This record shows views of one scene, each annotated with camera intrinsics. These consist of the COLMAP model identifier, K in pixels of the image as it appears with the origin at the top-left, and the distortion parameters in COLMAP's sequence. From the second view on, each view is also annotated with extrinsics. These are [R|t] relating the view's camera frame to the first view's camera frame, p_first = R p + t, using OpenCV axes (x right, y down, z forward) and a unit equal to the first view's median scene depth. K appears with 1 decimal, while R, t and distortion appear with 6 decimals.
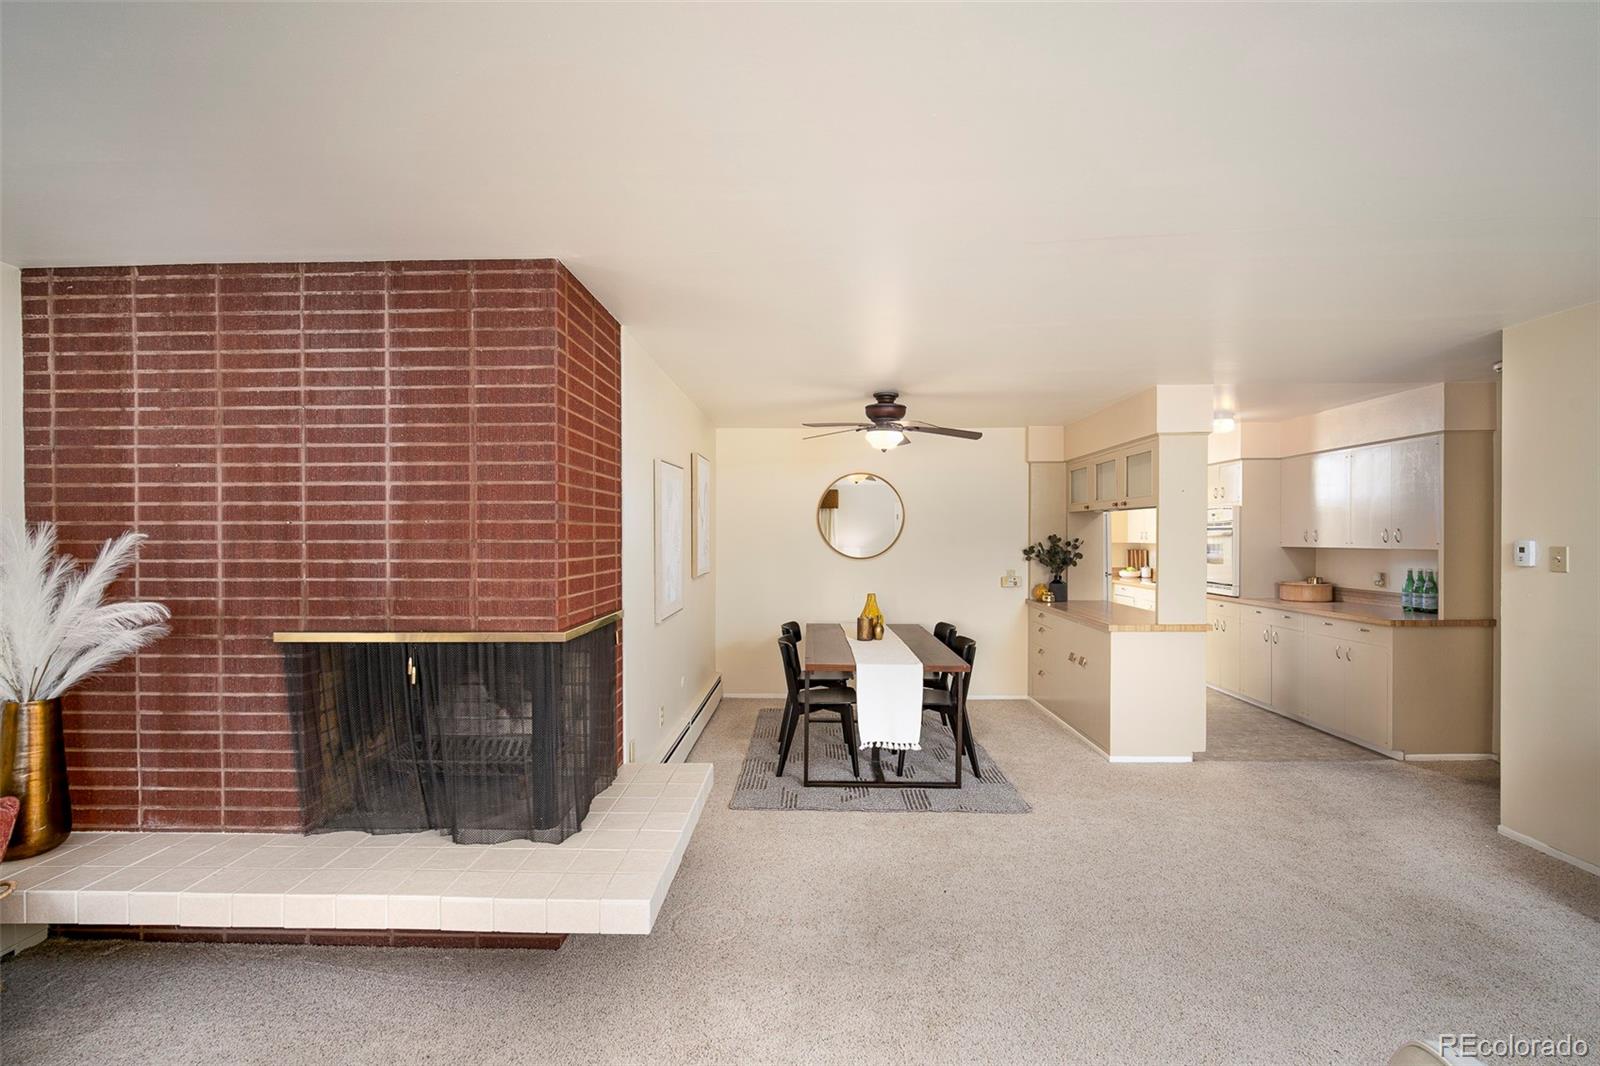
lens RADIAL K [[714.4, 0, 818.9], [0, 714.4, 541.7], [0, 0, 1]] dist [-0.003831, 0.000151]
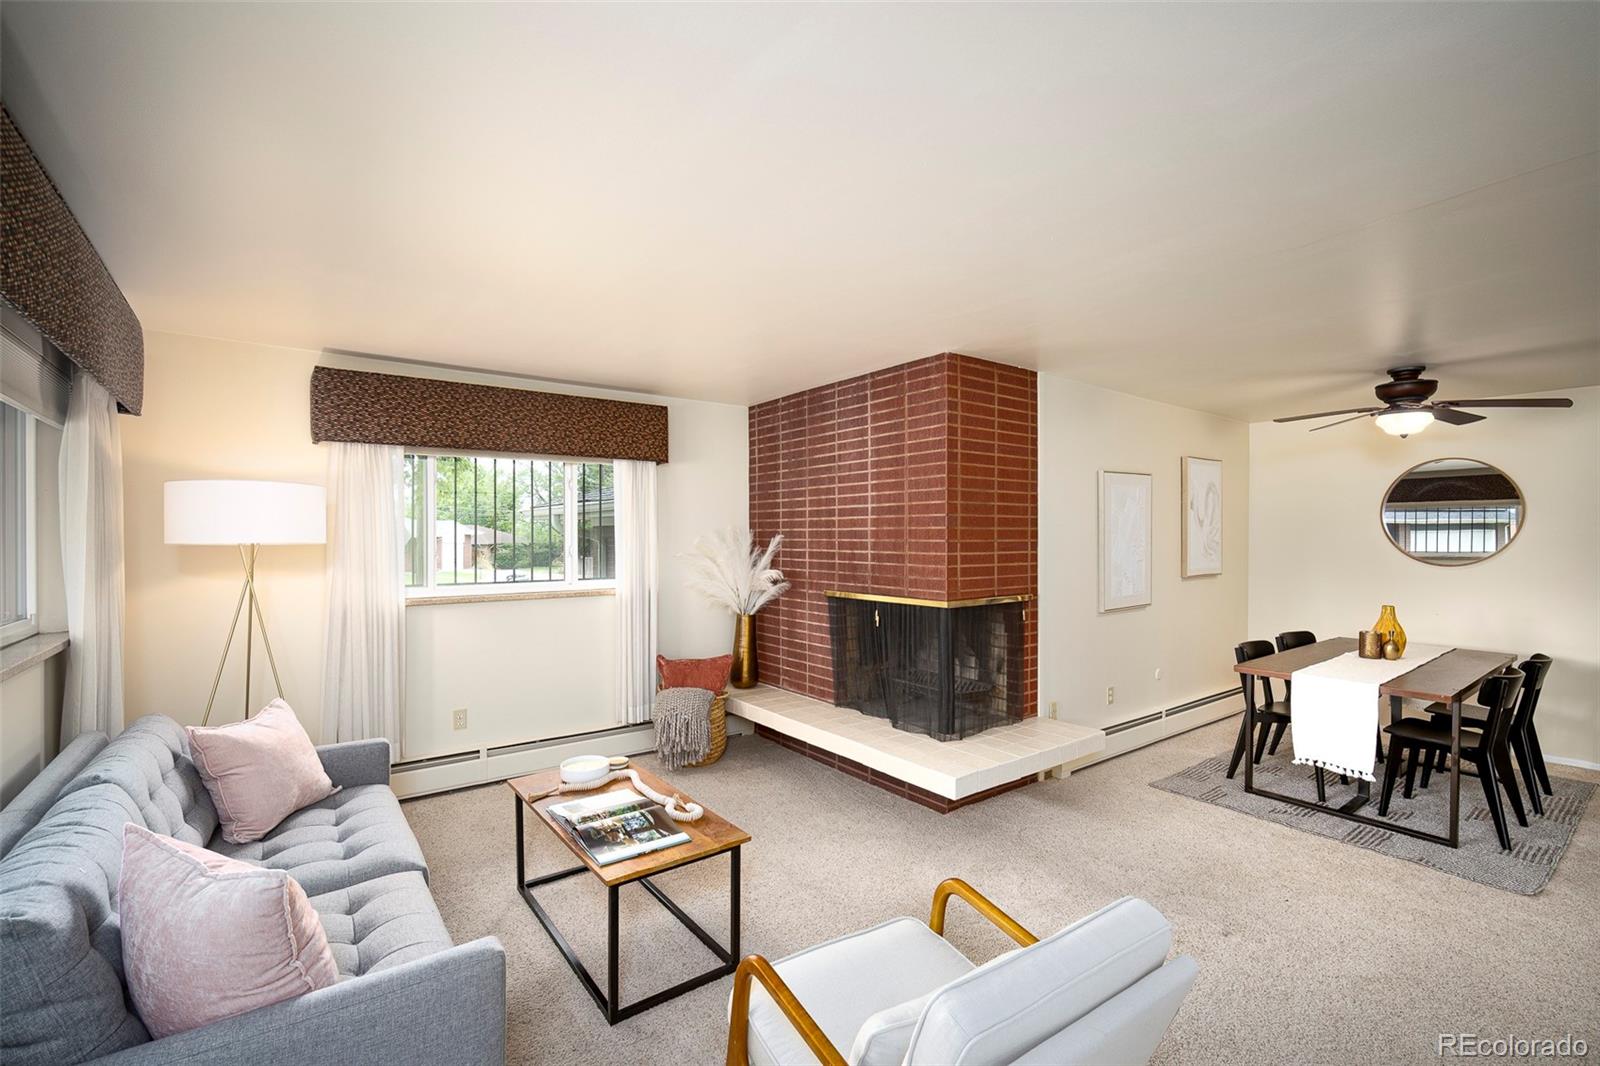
lens RADIAL K [[726.5, 0, 794.2], [0, 726.5, 537.5], [0, 0, 1]] dist [-0.000528, 0.000352]
pose [[0.603465, 0.004216, -0.797378, 0.646536], [-0.007893, 0.999969, -0.000686, -0.004095], [0.797350, 0.006708, 0.603480, -0.168794]]
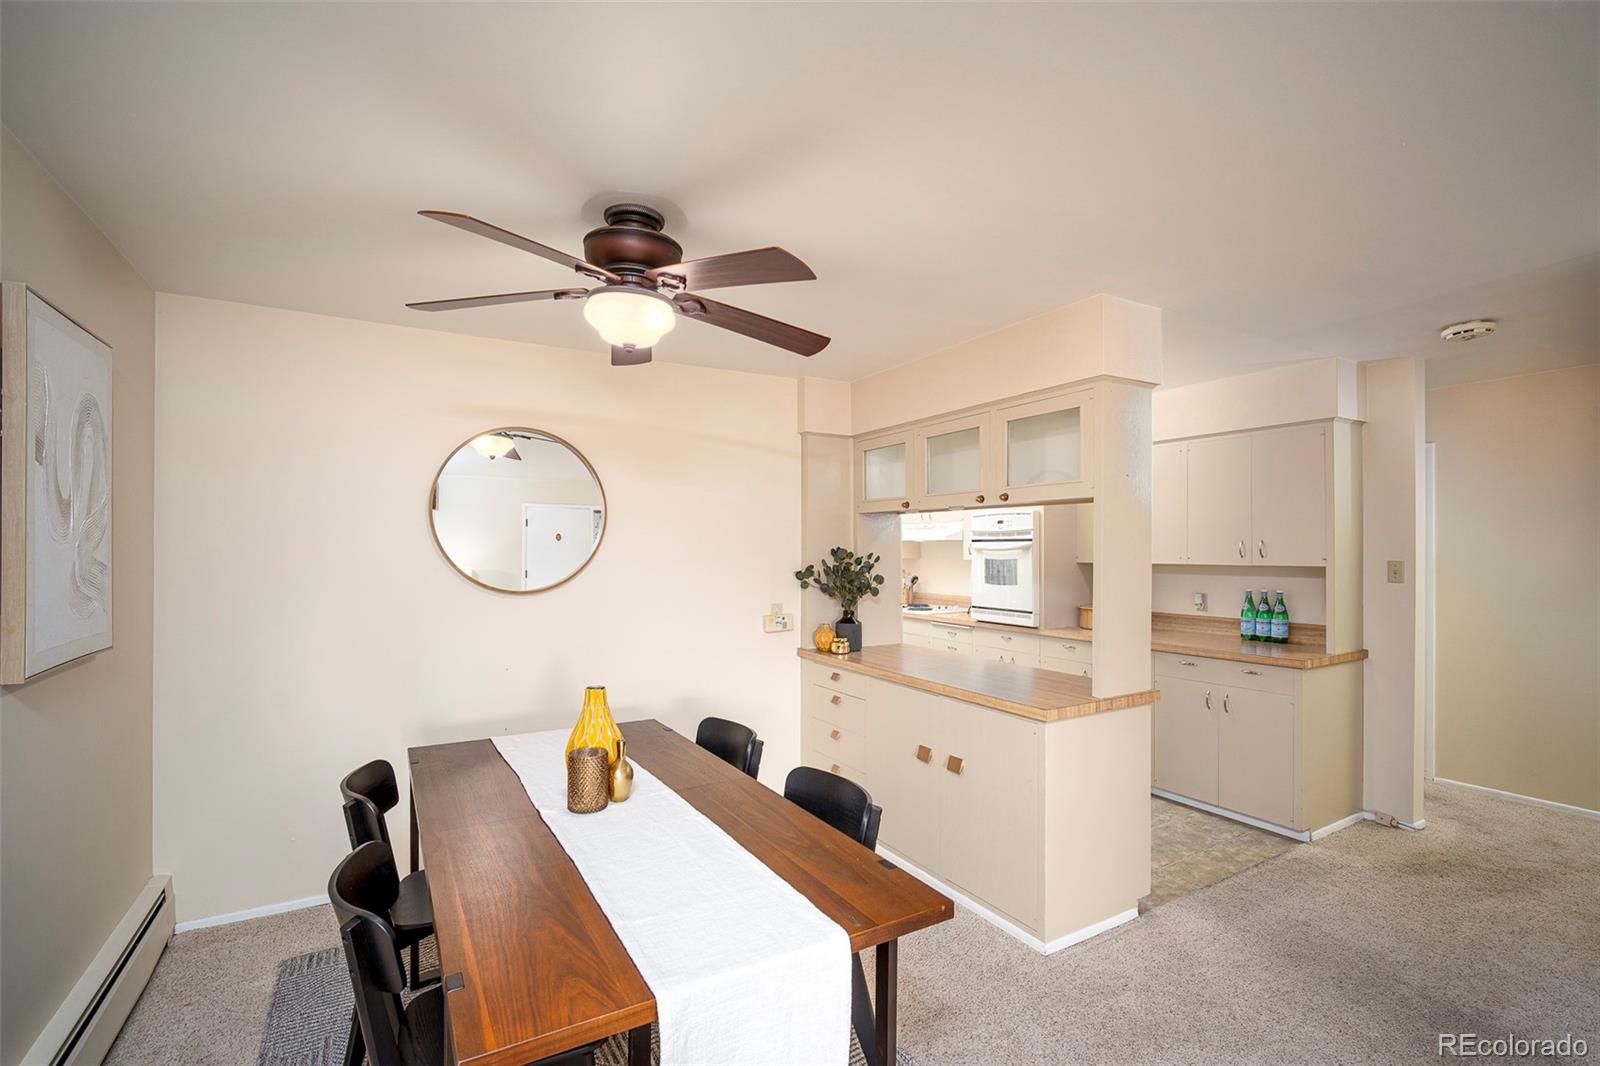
lens RADIAL K [[703.0, 0, 798.8], [0, 703.0, 552.1], [0, 0, 1]] dist [-0.000231, 0.000018]
pose [[0.866467, -0.001955, 0.499231, -0.055691], [0.005700, 0.999966, -0.005979, -0.005206], [-0.499203, 0.008026, 0.866448, 1.125812]]
